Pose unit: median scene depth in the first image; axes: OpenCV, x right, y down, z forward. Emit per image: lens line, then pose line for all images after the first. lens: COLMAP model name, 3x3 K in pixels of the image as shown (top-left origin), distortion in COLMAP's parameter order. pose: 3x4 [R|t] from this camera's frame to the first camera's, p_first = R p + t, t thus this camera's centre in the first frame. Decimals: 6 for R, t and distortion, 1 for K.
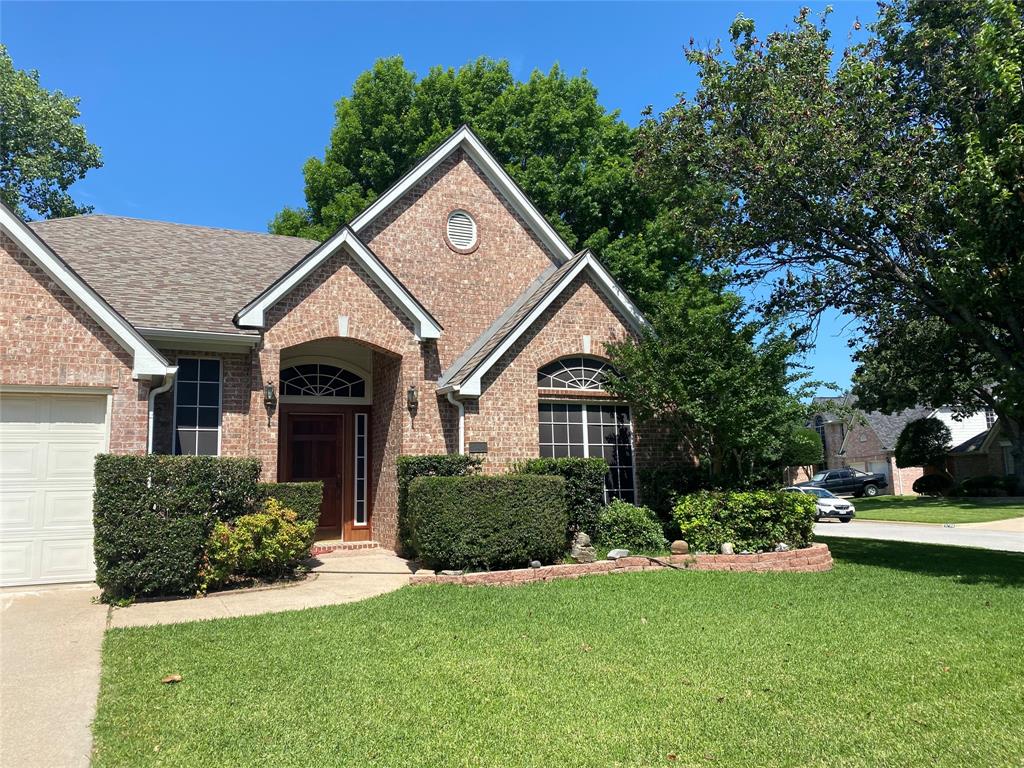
lens RADIAL K [[780.8, 0, 509.4], [0, 780.8, 382.3], [0, 0, 1]] dist [0.119823, -0.200626]
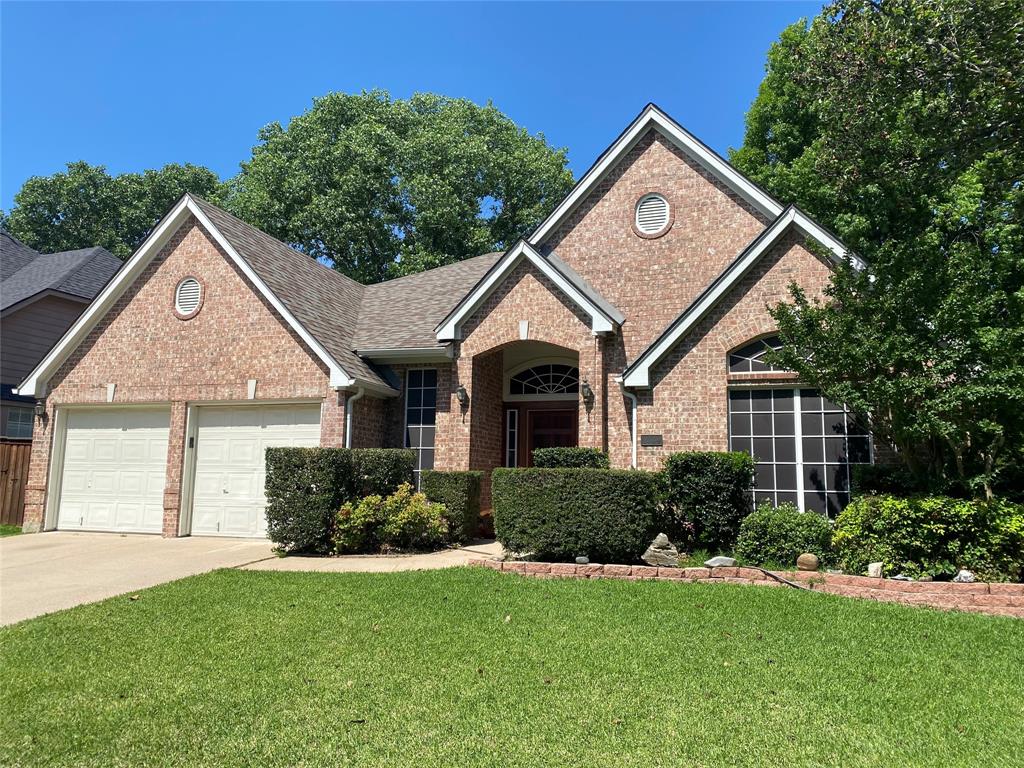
lens RADIAL K [[780.8, 0, 509.4], [0, 780.8, 382.3], [0, 0, 1]] dist [0.119823, -0.200626]
pose [[0.721613, -0.057312, -0.689920, 0.503155], [0.062774, 0.997879, -0.017238, 0.018240], [0.689445, -0.030870, 0.723680, 0.189585]]
